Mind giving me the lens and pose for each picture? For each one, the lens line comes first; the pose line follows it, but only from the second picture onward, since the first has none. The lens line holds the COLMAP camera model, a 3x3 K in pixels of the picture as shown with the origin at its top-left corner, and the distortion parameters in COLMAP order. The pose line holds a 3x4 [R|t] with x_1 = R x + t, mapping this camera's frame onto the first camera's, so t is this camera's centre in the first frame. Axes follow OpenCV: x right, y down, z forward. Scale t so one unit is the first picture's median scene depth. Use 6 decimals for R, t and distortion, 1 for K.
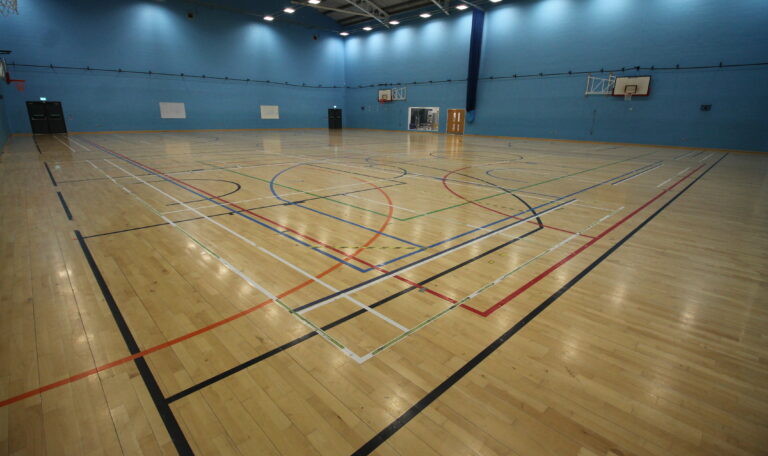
lens RADIAL K [[355.5, 0, 388.3], [0, 355.5, 226.8], [0, 0, 1]] dist [-0.013771, -0.007840]
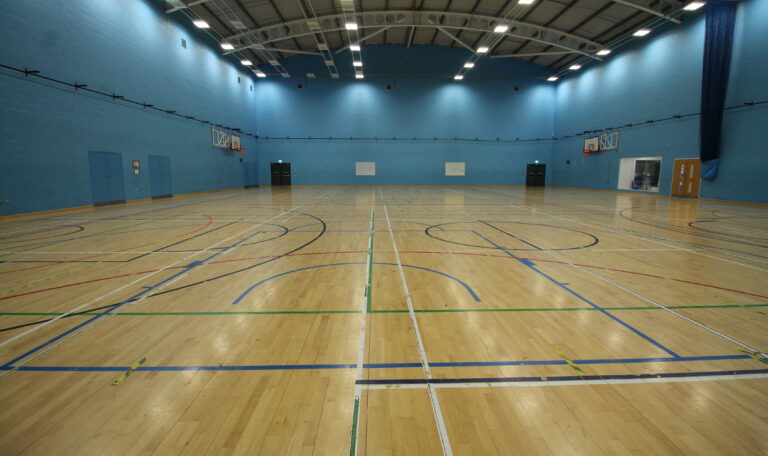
lens RADIAL K [[355.5, 0, 387.7], [0, 355.5, 226.8], [0, 0, 1]] dist [-0.013771, -0.007840]
pose [[0.734739, 0.088305, -0.672578, 0.397481], [-0.190720, 0.978388, -0.079891, -0.107370], [0.650988, 0.186973, 0.735701, 0.378047]]
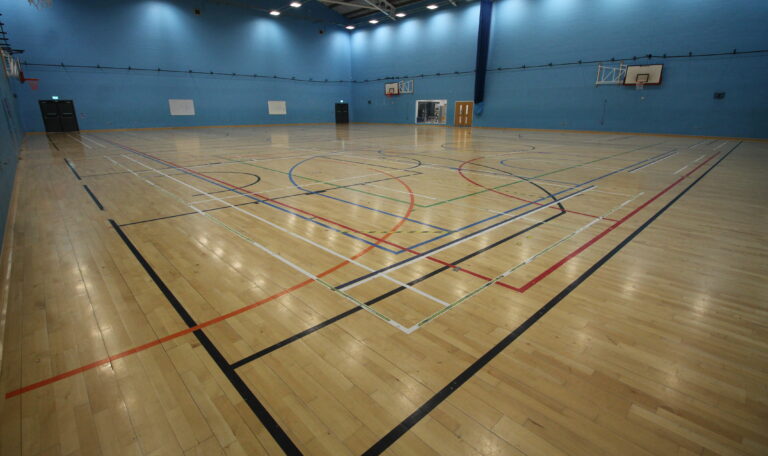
lens RADIAL K [[355.5, 0, 388.3], [0, 355.5, 226.9], [0, 0, 1]] dist [-0.013771, -0.007840]
pose [[0.999786, -0.010475, -0.017855, -0.011646], [0.010738, 0.999834, 0.014691, 0.005486], [0.017698, -0.014880, 0.999733, -0.004130]]
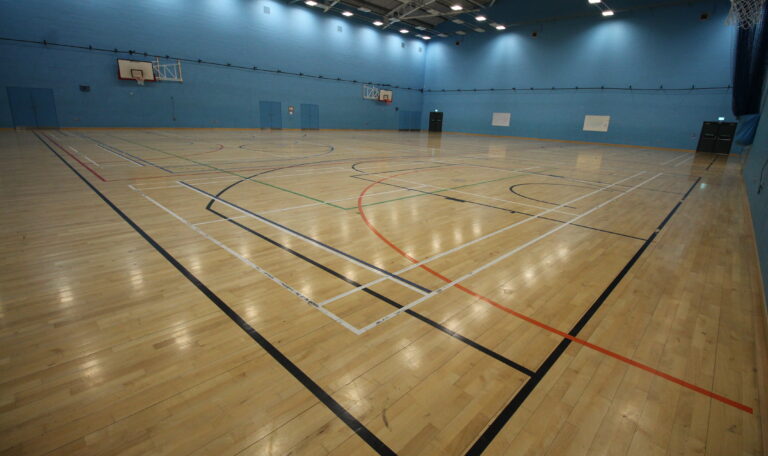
lens RADIAL K [[355.5, 0, 386.2], [0, 355.5, 228.8], [0, 0, 1]] dist [-0.013771, -0.007840]
pose [[0.024886, 0.283875, -0.958538, 1.073147], [-0.334668, 0.905876, 0.259590, -0.286144], [0.942007, 0.314332, 0.117548, 0.997873]]
